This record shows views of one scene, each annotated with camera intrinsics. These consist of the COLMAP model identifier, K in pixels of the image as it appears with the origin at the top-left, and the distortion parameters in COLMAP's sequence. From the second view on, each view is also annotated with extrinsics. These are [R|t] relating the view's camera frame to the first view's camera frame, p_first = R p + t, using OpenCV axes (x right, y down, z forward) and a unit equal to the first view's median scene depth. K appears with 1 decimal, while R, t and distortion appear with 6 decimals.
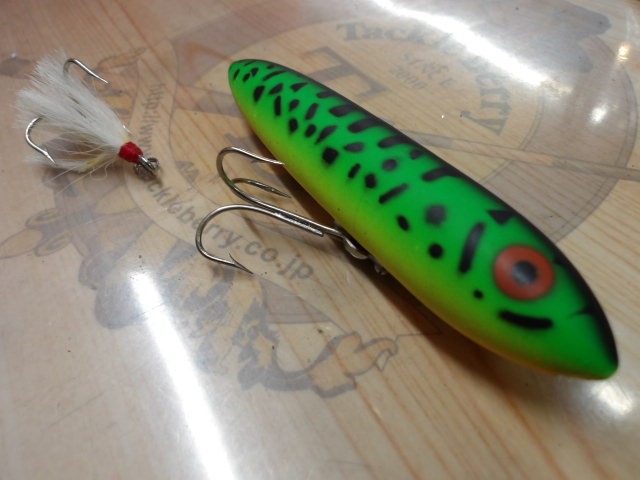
lens RADIAL K [[519.5, 0, 320.0], [0, 519.5, 240.0], [0, 0, 1]] dist [0.009205, -0.000061]
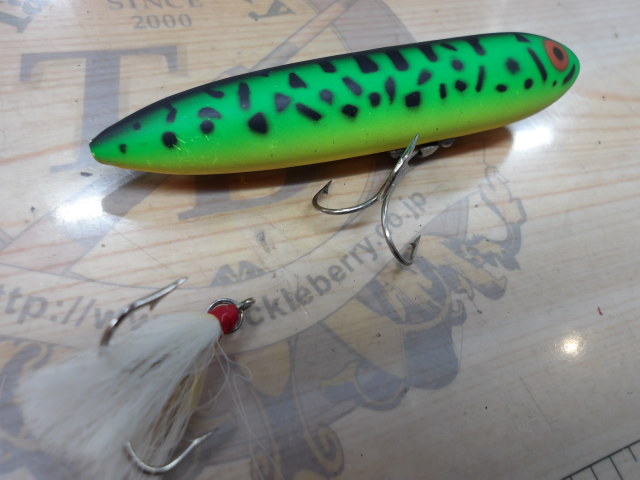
lens RADIAL K [[519.5, 0, 320.0], [0, 519.5, 240.0], [0, 0, 1]] dist [0.009205, -0.000061]
pose [[0.152950, -0.789468, 0.594430, -0.690512], [0.533325, 0.572334, 0.622895, -0.606482], [-0.831968, 0.221753, 0.508581, 0.542316]]
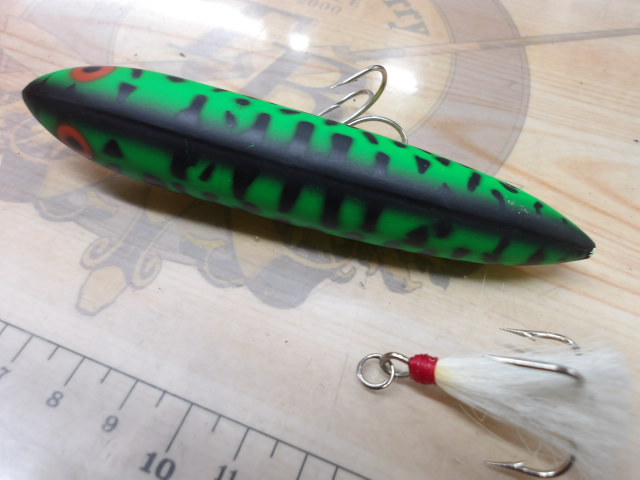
lens RADIAL K [[519.5, 0, 320.0], [0, 519.5, 240.0], [0, 0, 1]] dist [0.009205, -0.000061]
pose [[0.783954, -0.403413, 0.471883, -0.645908], [0.344958, 0.915017, 0.209160, -0.114234], [-0.516159, -0.001192, 0.856492, 0.104190]]
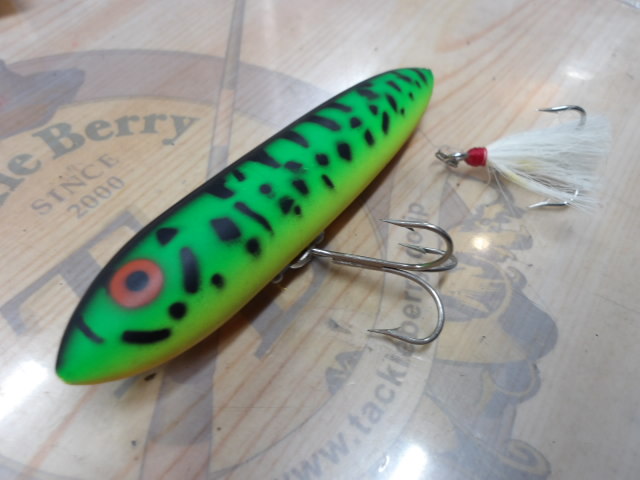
lens RADIAL K [[519.5, 0, 320.0], [0, 519.5, 240.0], [0, 0, 1]] dist [0.009205, -0.000061]
pose [[-0.414096, -0.681049, 0.603902, -0.606105], [0.646544, 0.246928, 0.721808, -0.791478], [-0.640707, 0.689347, 0.338076, 0.684797]]
